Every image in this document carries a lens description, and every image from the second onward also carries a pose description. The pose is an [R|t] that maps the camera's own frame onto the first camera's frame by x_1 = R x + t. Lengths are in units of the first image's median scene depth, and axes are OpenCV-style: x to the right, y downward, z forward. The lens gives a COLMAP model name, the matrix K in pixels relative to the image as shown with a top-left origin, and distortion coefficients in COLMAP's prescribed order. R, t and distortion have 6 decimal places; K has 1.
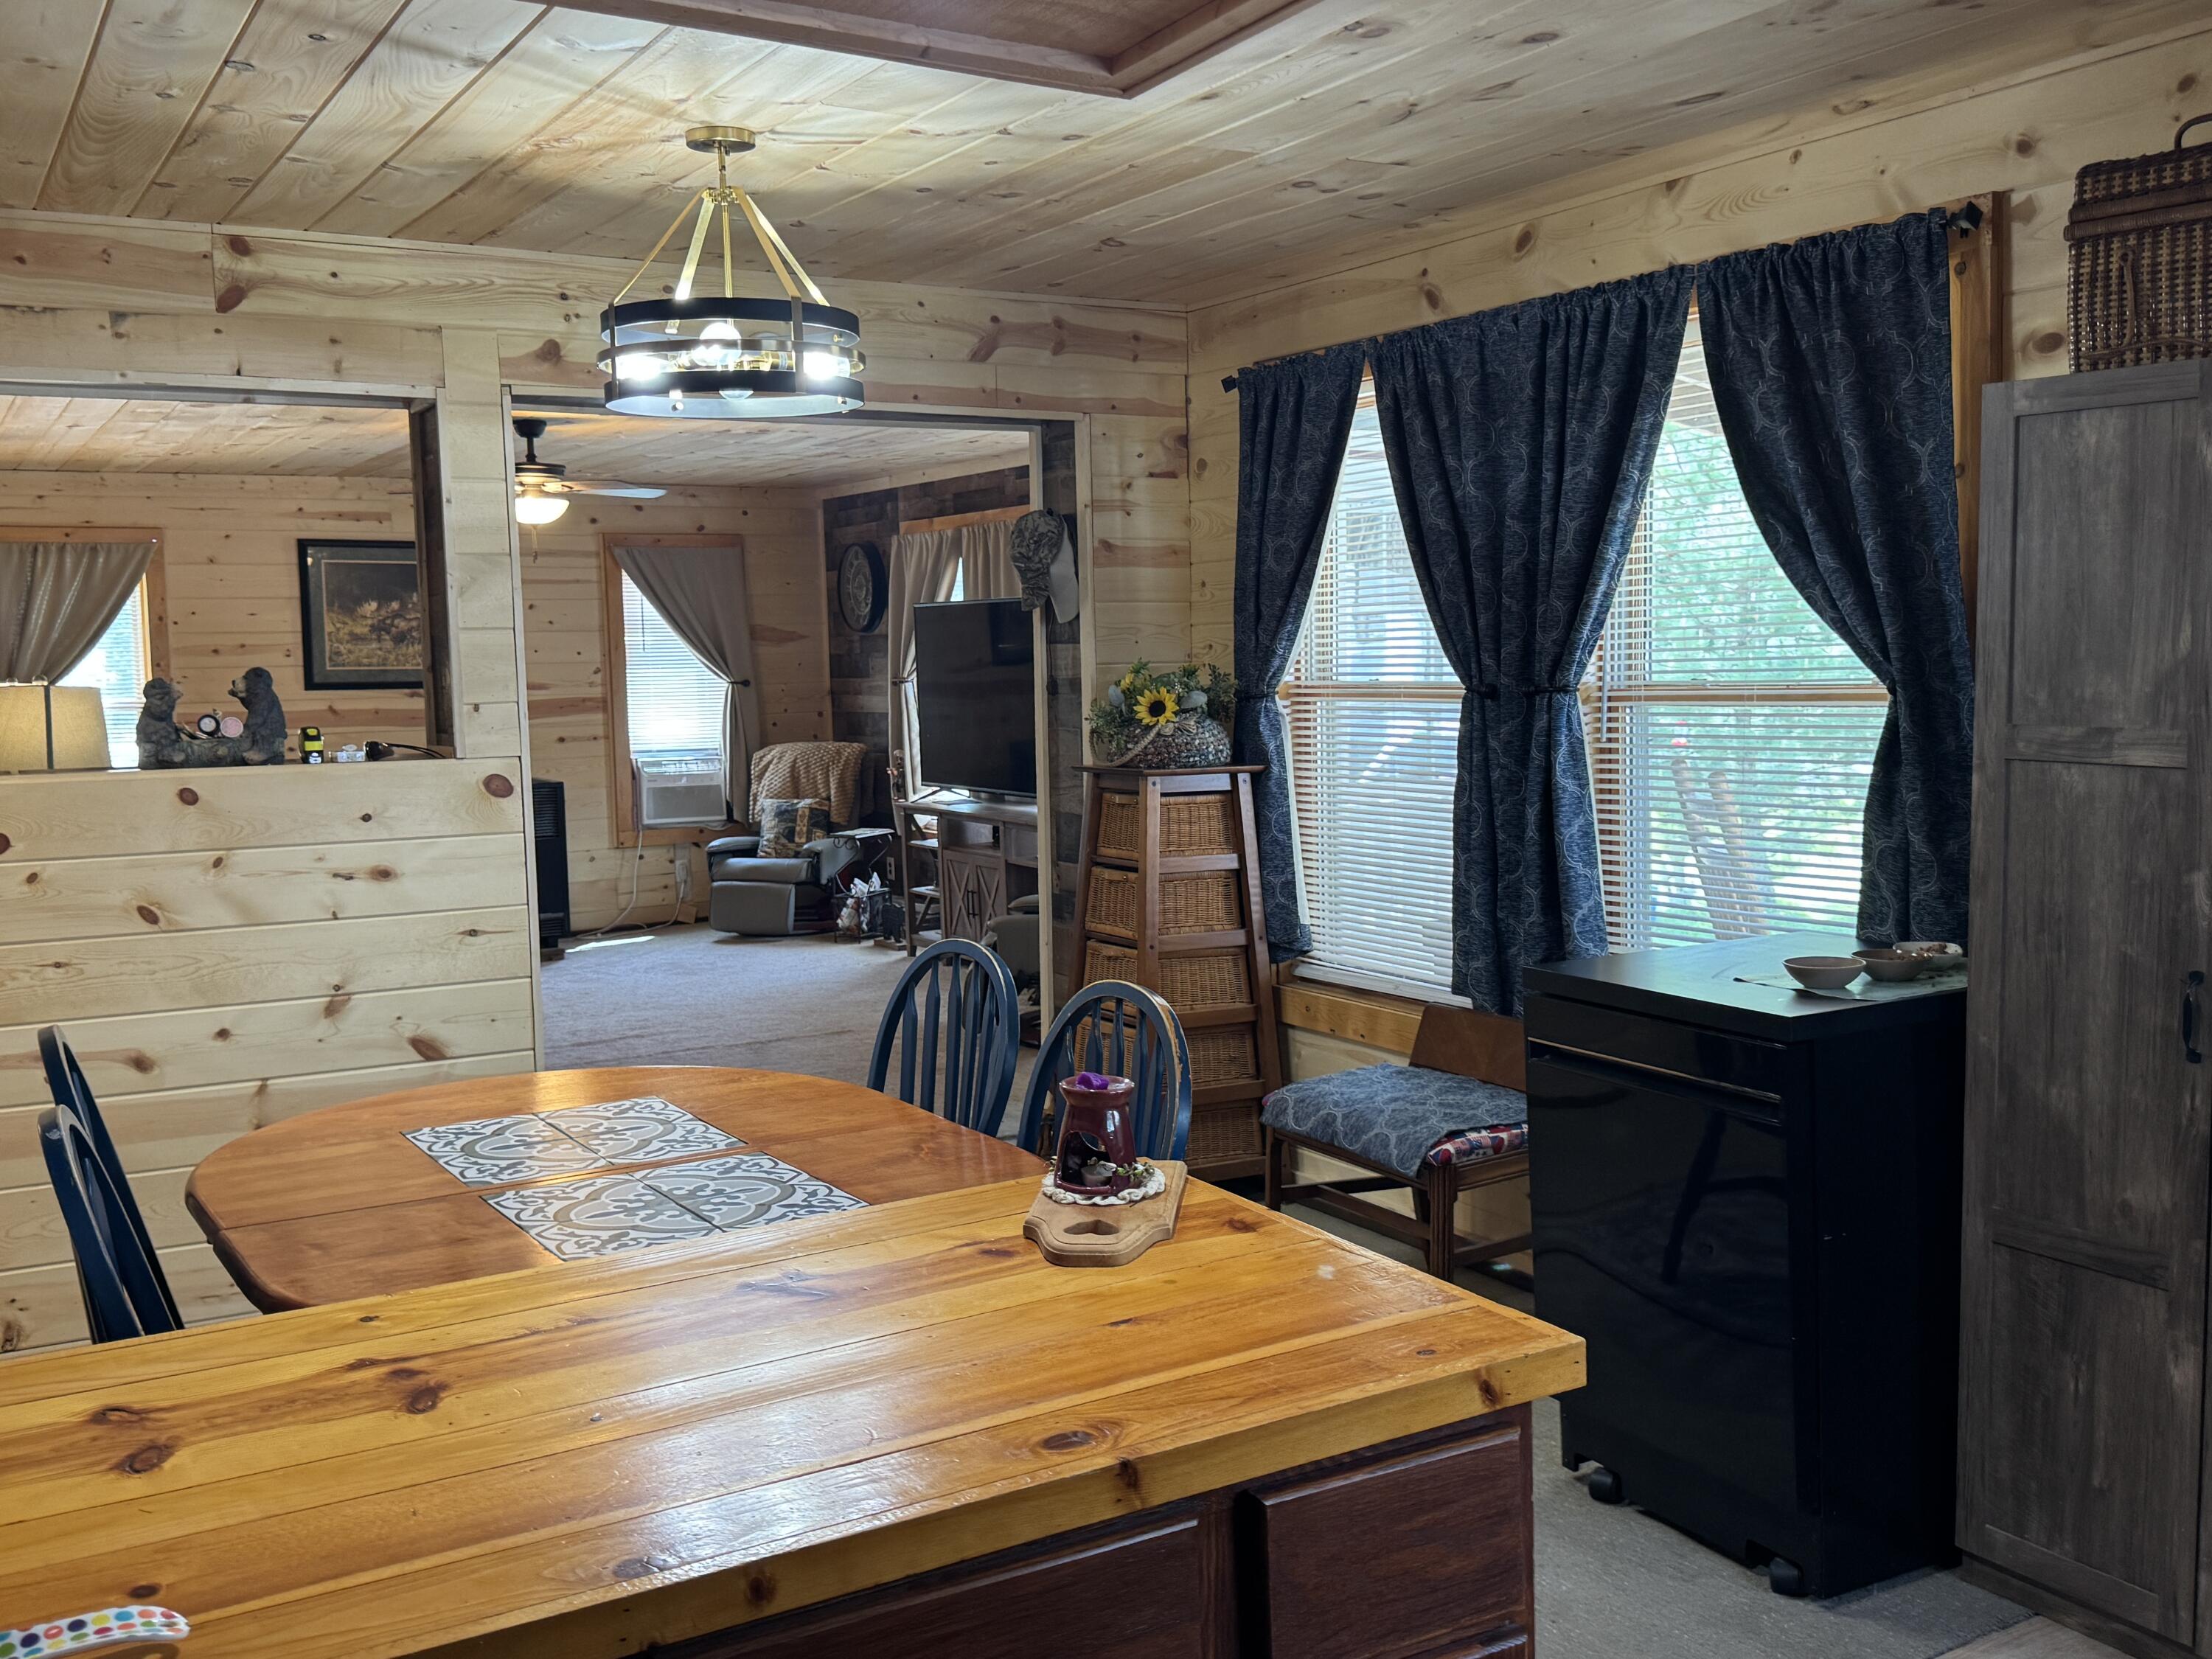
lens RADIAL K [[2038.0, 0, 1105.5], [0, 2038.0, 825.3], [0, 0, 1]] dist [0.184122, -0.379855]
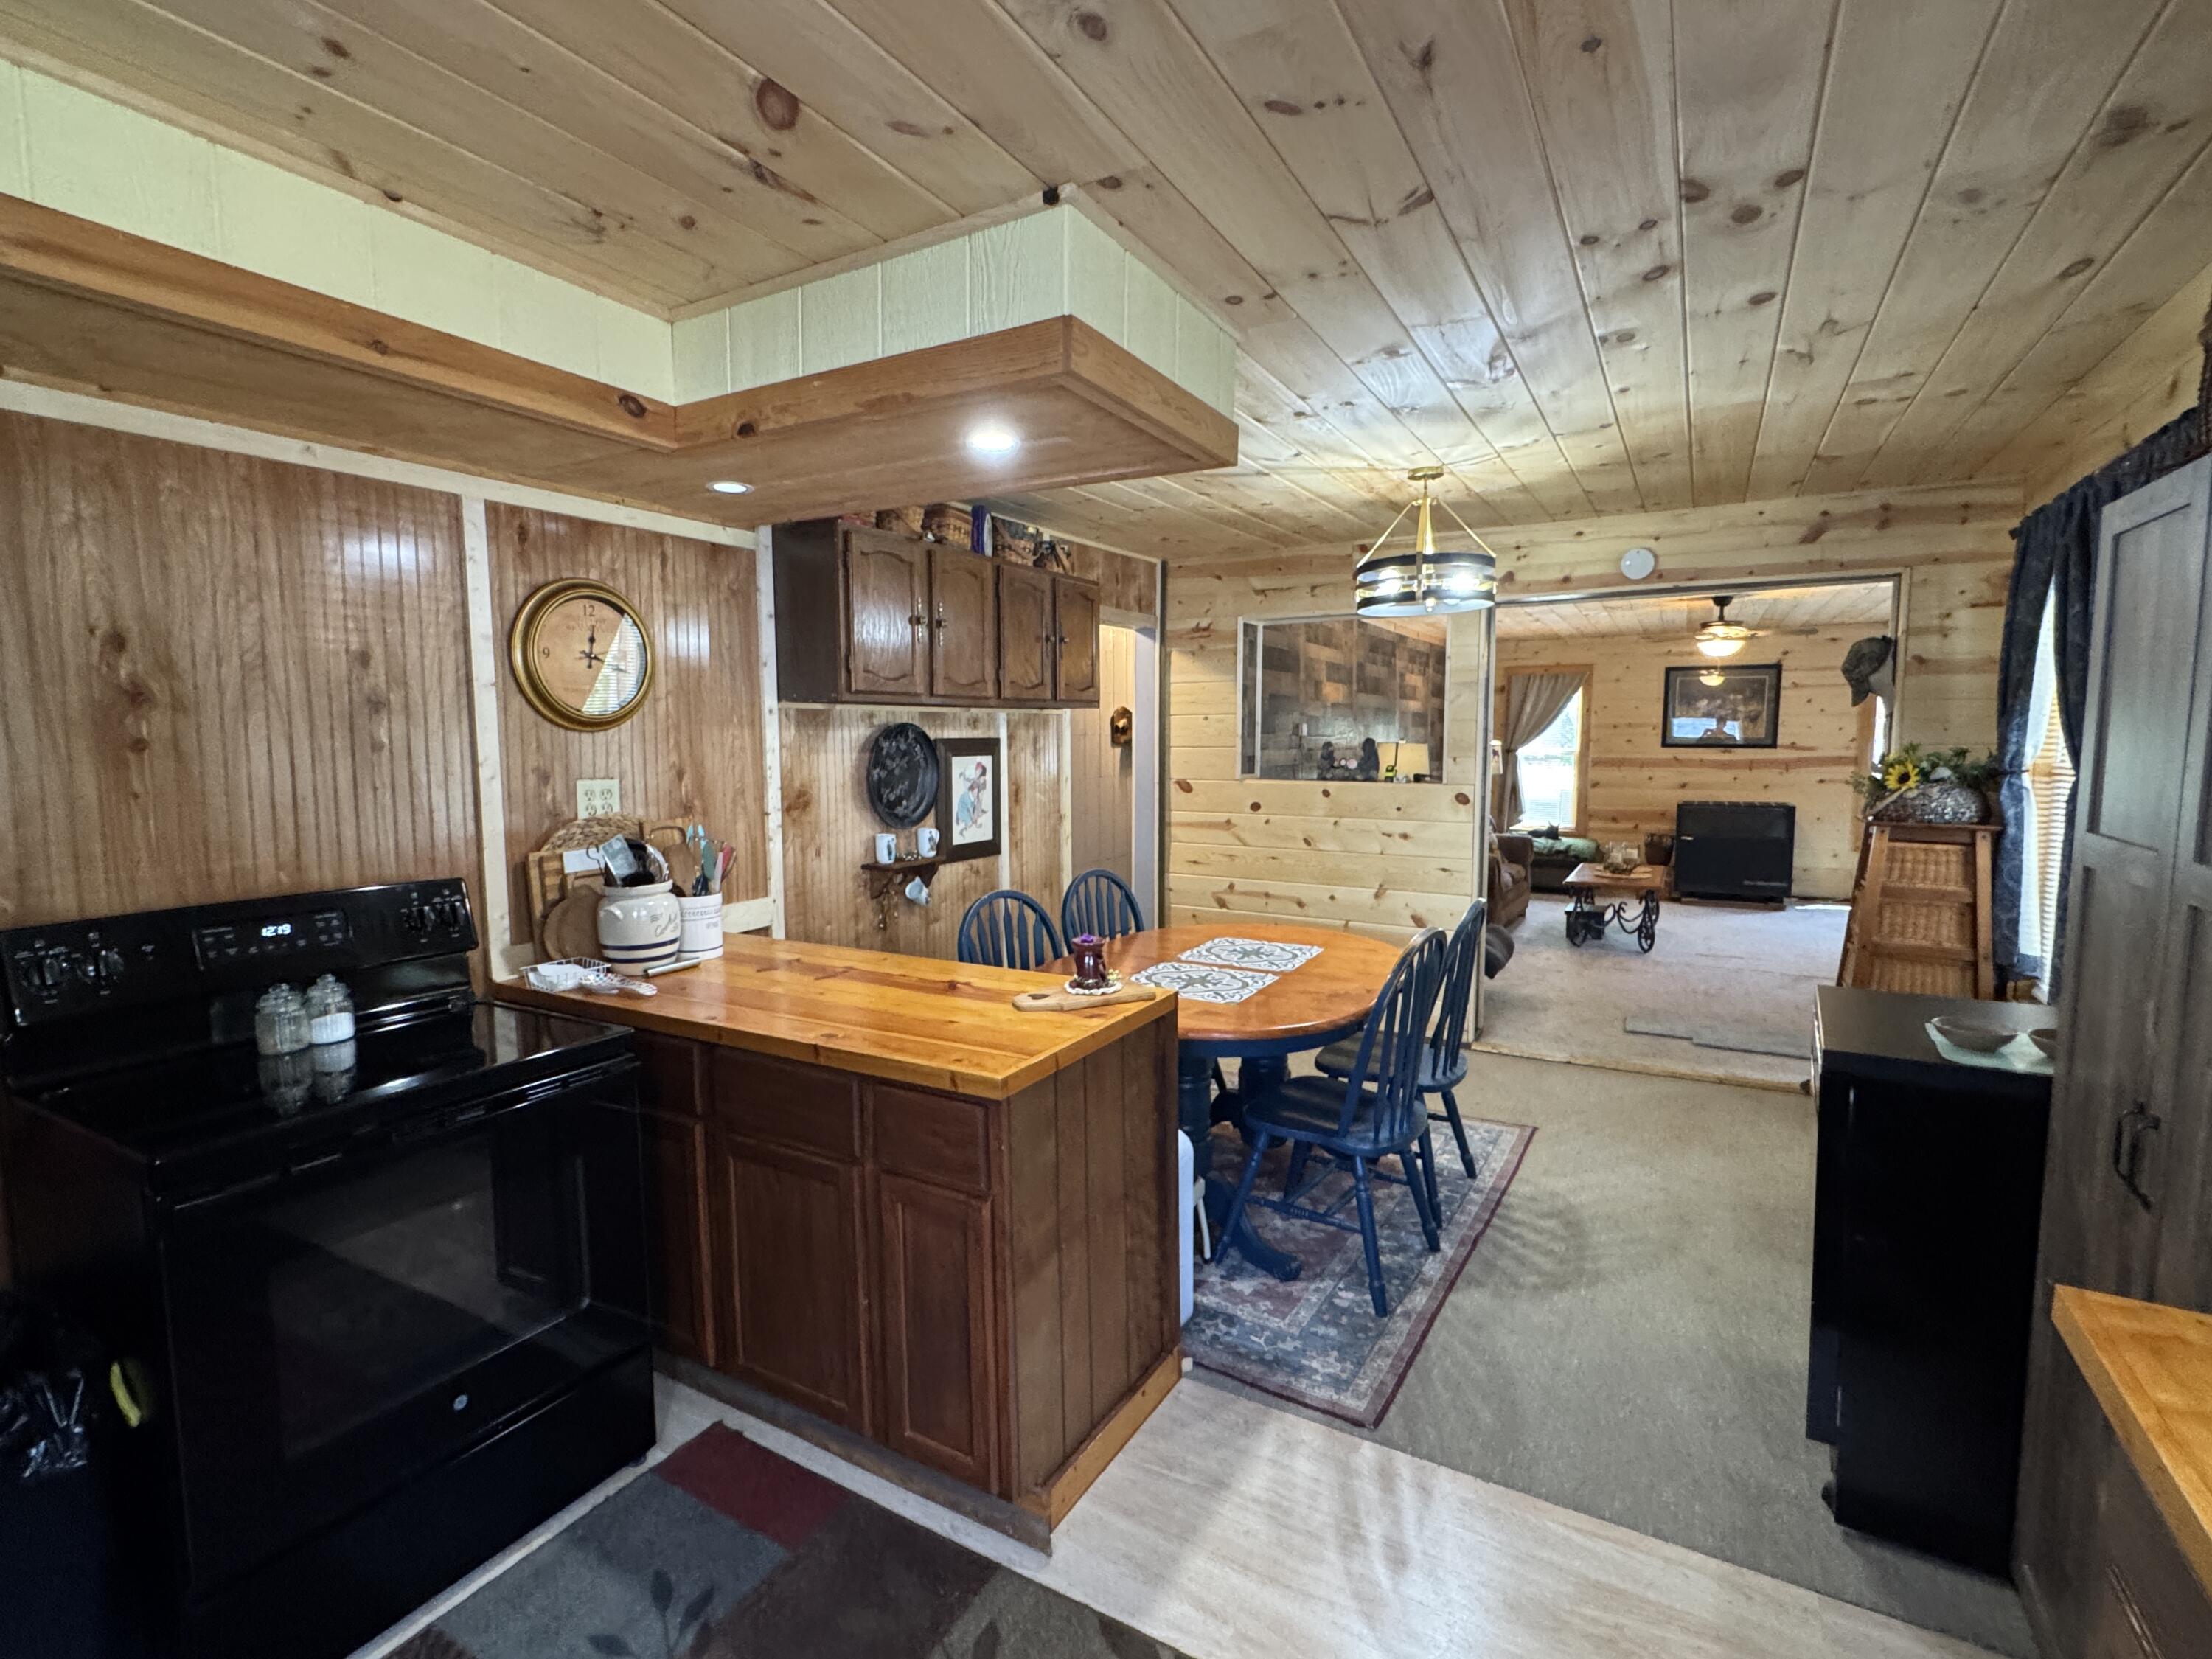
lens RADIAL K [[1043.3, 0, 1093.1], [0, 1043.3, 828.3], [0, 0, 1]] dist [0.000525, -0.000063]
pose [[0.482450, 0.097393, -0.870492, 0.373288], [-0.080160, 0.994538, 0.066845, -0.026425], [0.872248, 0.037529, 0.487622, 0.176265]]
